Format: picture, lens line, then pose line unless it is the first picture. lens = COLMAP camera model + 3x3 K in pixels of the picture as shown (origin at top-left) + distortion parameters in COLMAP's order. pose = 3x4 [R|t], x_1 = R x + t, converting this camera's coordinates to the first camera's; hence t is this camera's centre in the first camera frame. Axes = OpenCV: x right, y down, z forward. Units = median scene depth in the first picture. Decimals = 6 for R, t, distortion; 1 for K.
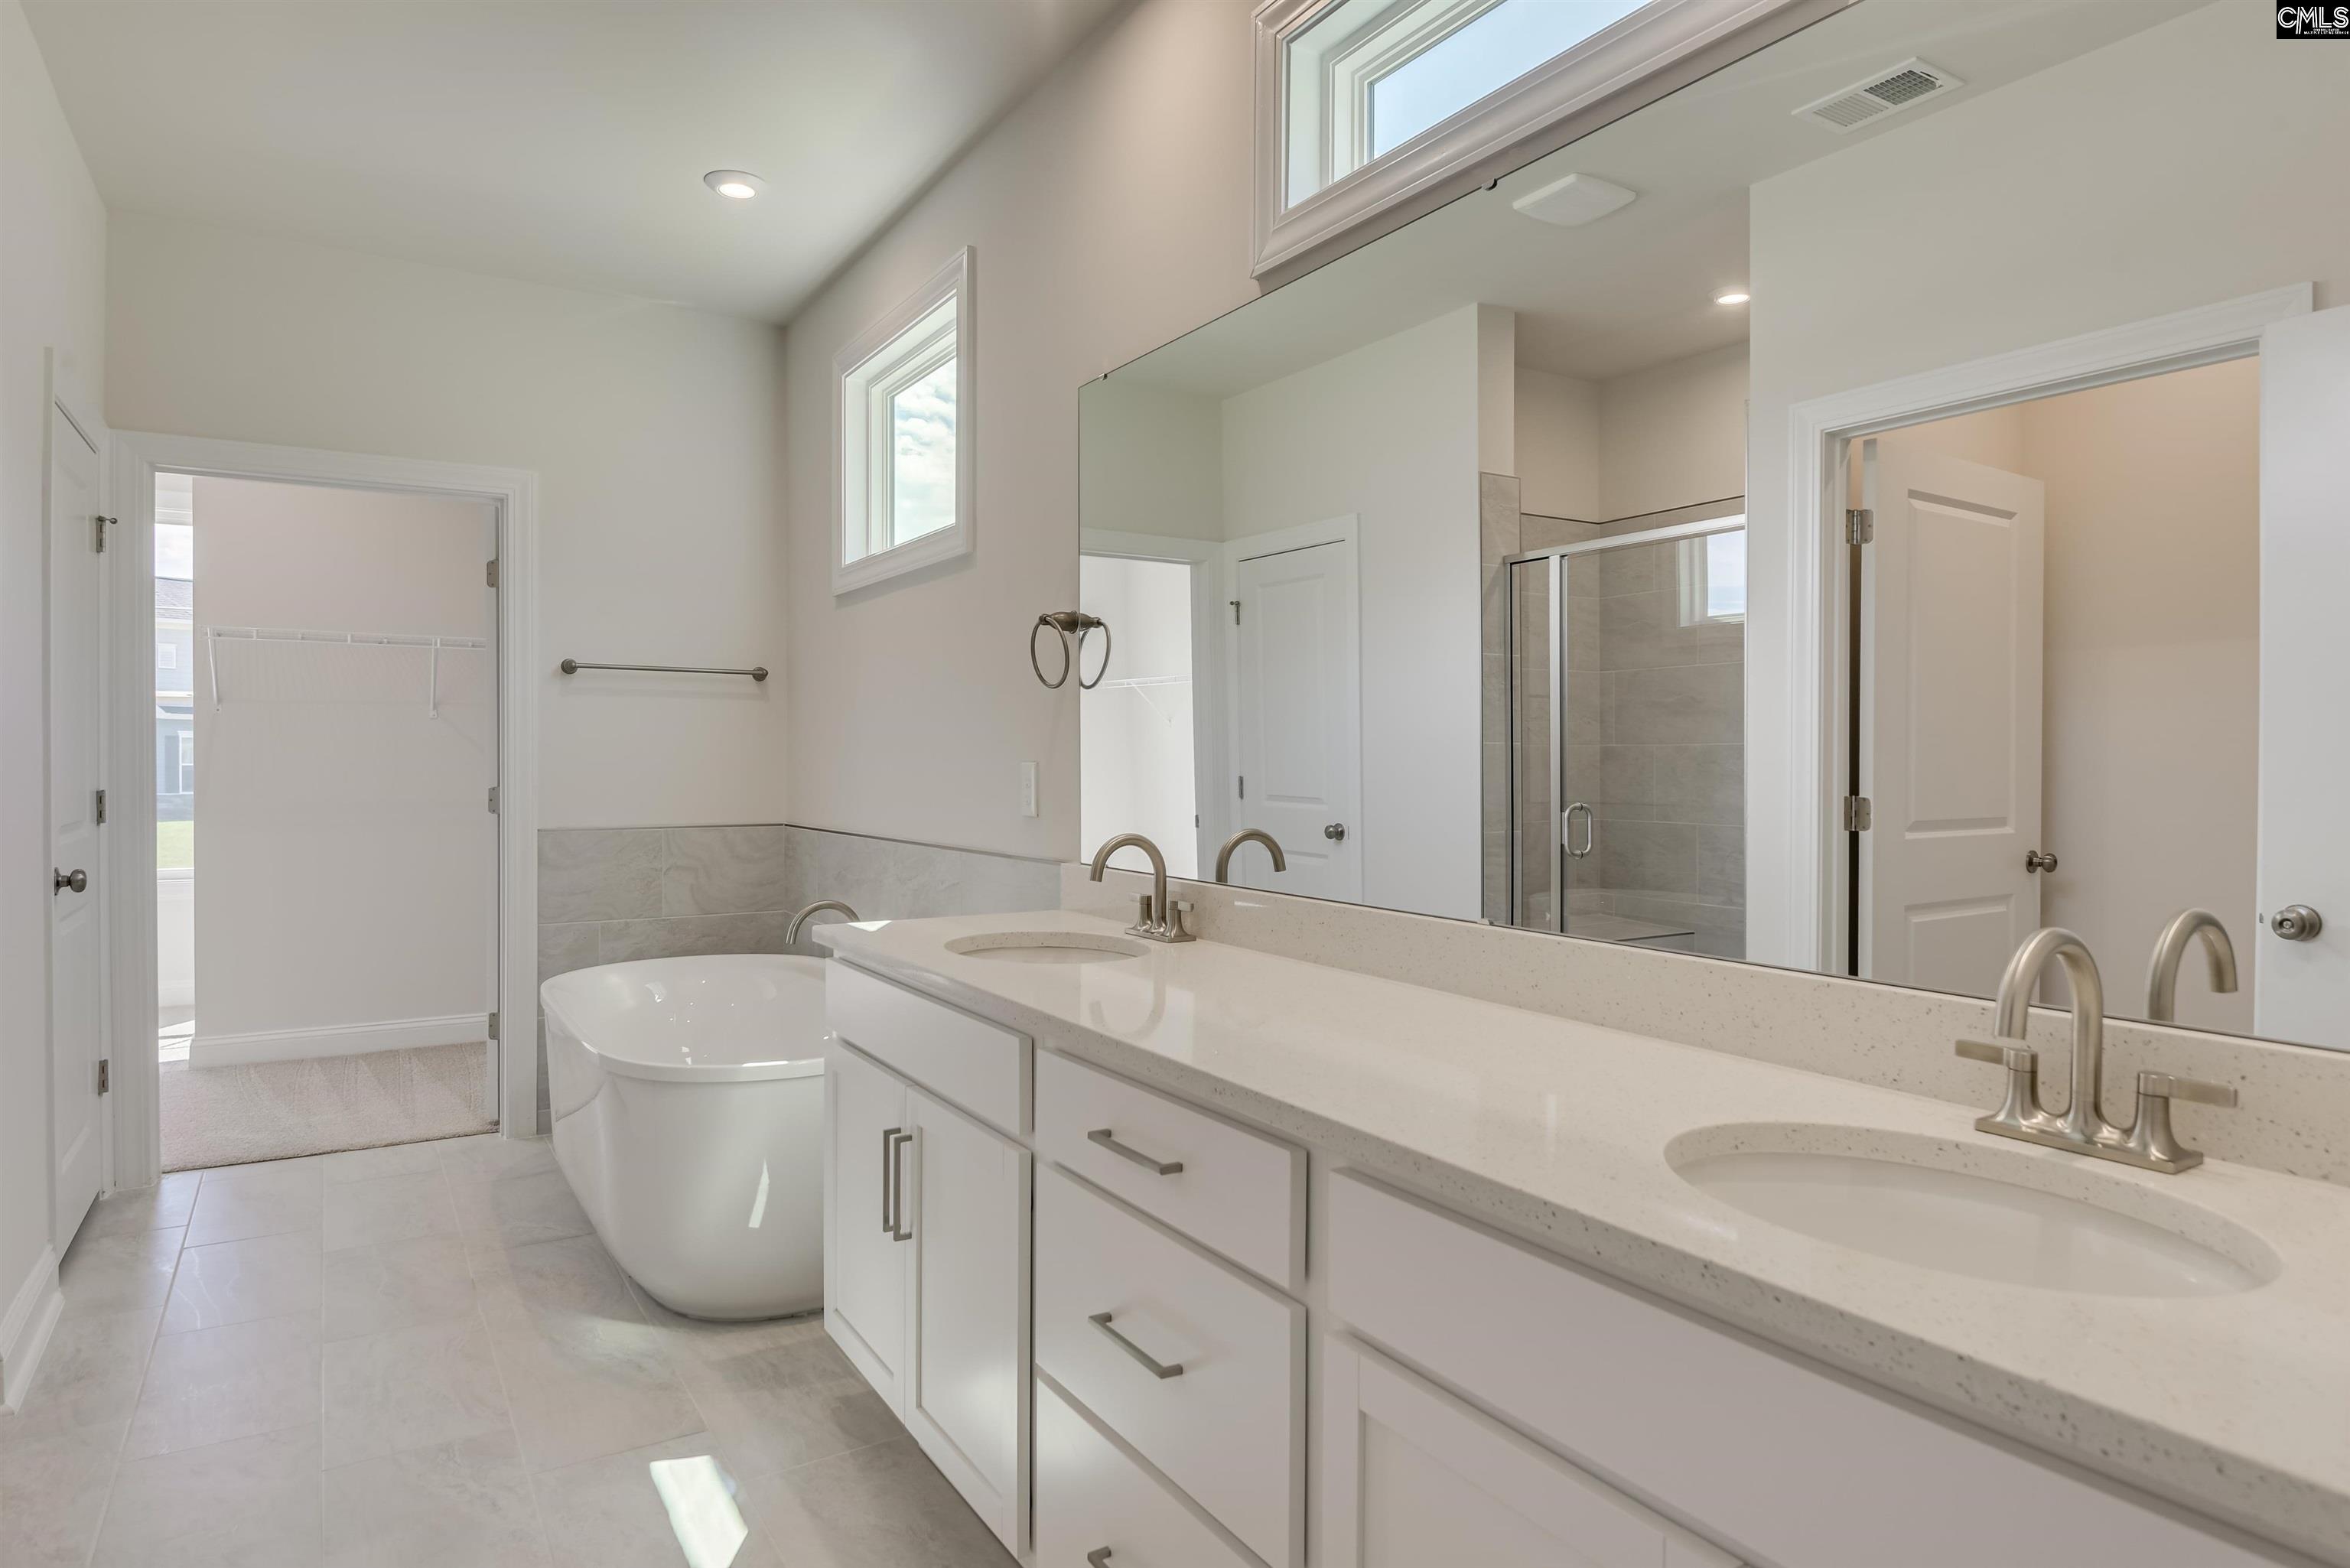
lens RADIAL K [[1308.5, 0, 1177.4], [0, 1308.5, 775.7], [0, 0, 1]] dist [-0.022797, -0.002872]
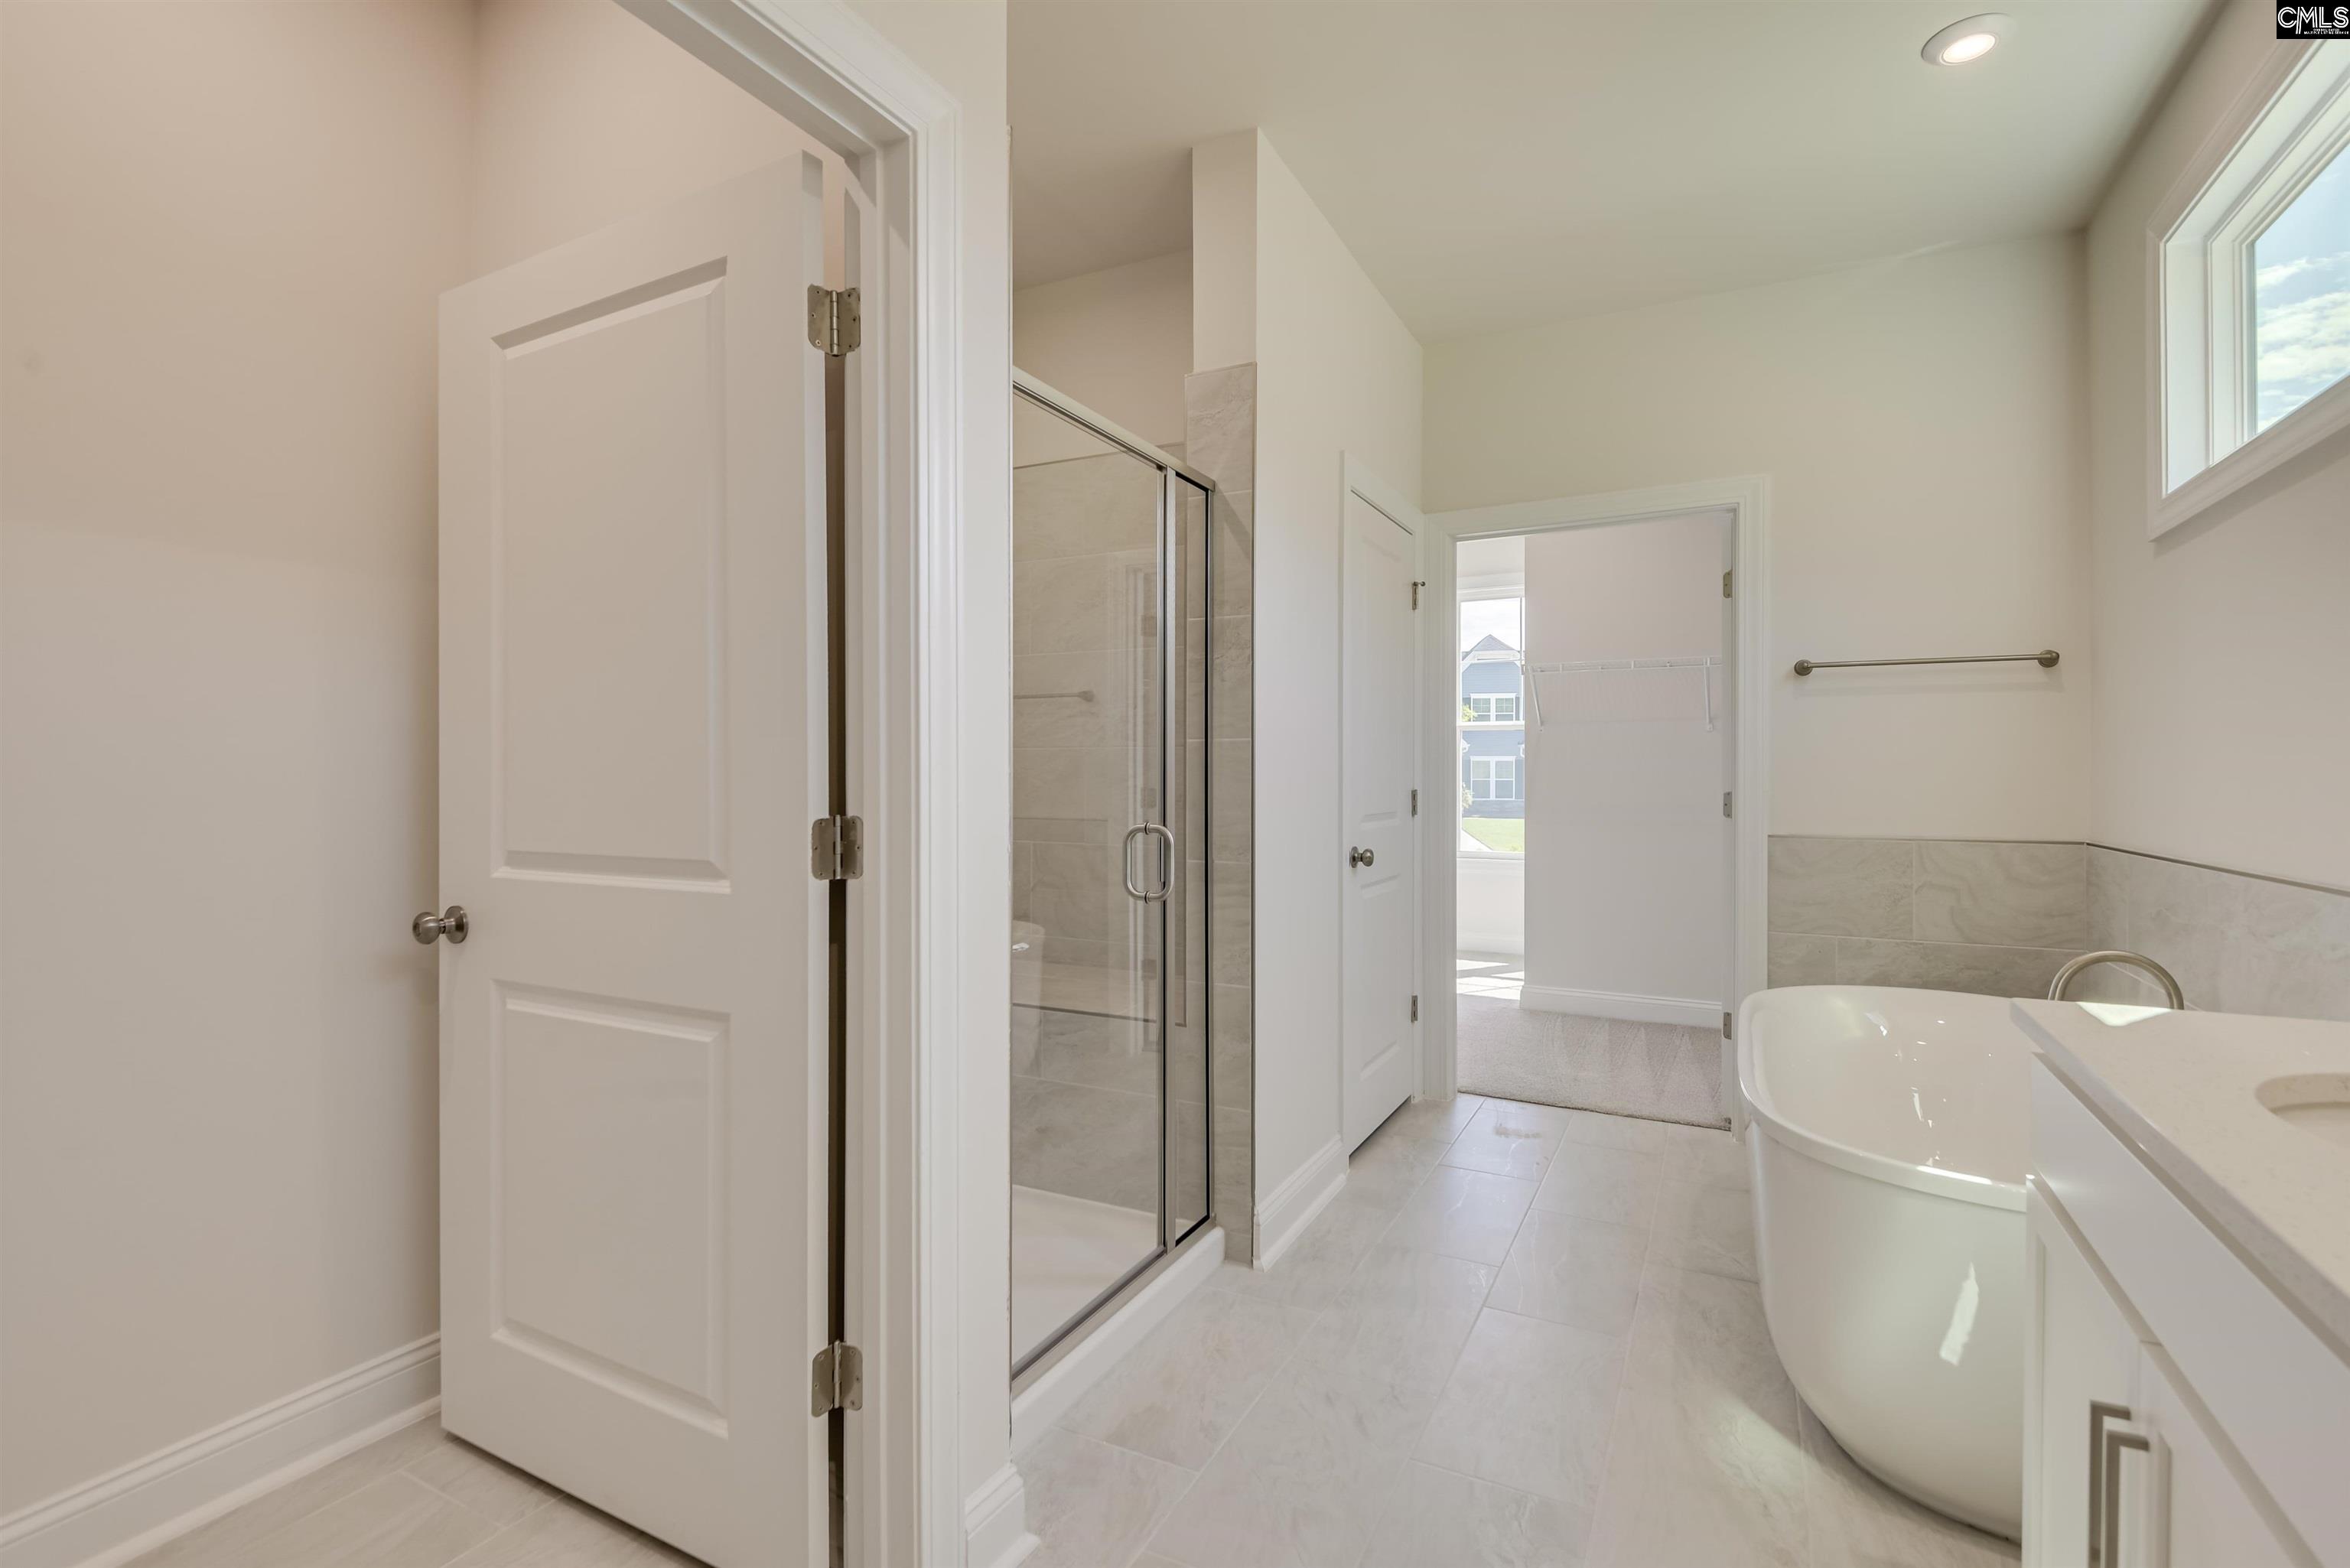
lens RADIAL K [[1063.2, 0, 1169.1], [0, 1063.2, 767.2], [0, 0, 1]] dist [-0.001702, -0.004259]
pose [[0.489083, -0.009103, -0.872190, -0.011403], [-0.008303, 0.999852, -0.015091, 0.006025], [0.872198, 0.014623, 0.488935, 0.216264]]
